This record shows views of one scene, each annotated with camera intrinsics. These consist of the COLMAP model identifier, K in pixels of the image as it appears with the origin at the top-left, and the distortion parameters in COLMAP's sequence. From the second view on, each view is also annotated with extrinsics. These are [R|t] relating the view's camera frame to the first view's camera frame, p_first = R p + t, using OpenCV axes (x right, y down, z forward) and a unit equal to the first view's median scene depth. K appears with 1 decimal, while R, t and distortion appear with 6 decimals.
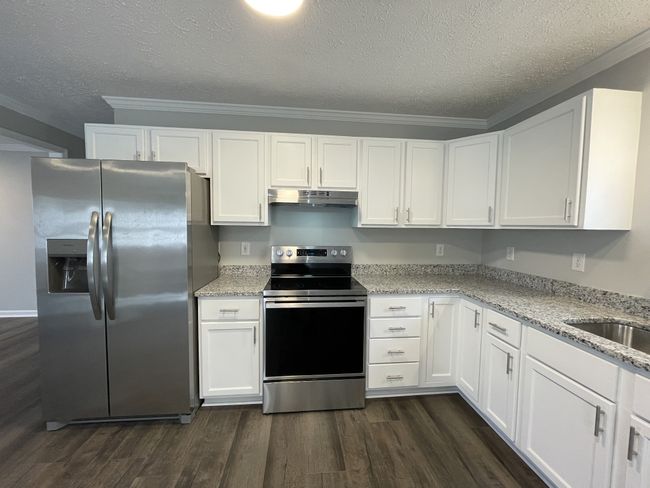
lens RADIAL K [[261.5, 0, 324.4], [0, 261.5, 242.5], [0, 0, 1]] dist [-0.003651, -0.000308]
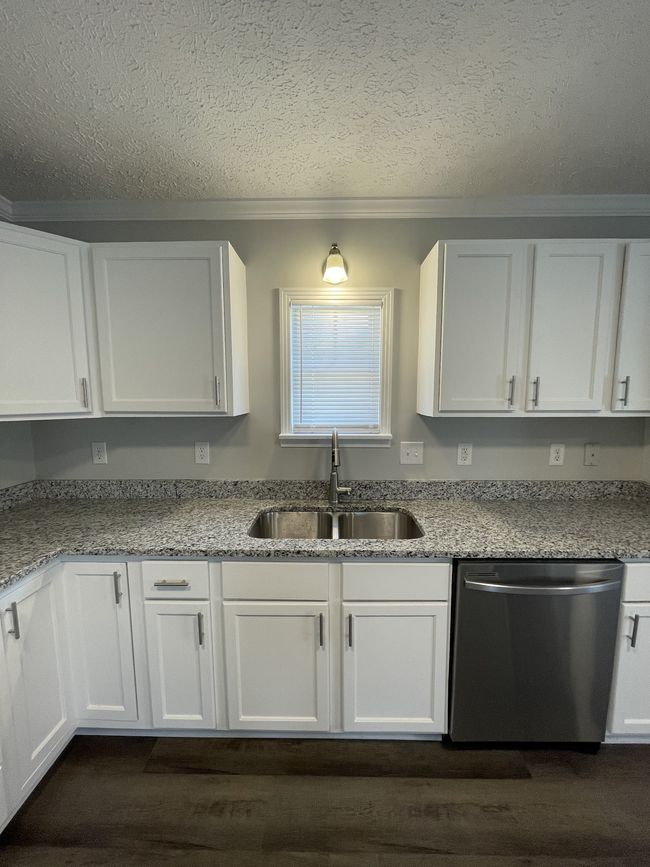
lens RADIAL K [[348.7, 0, 325.5], [0, 348.7, 431.8], [0, 0, 1]] dist [-0.003651, -0.000308]
pose [[0.117469, -0.120070, 0.985791, -0.051557], [0.064979, 0.991466, 0.113018, -0.091450], [-0.990948, 0.050780, 0.124268, 0.489846]]
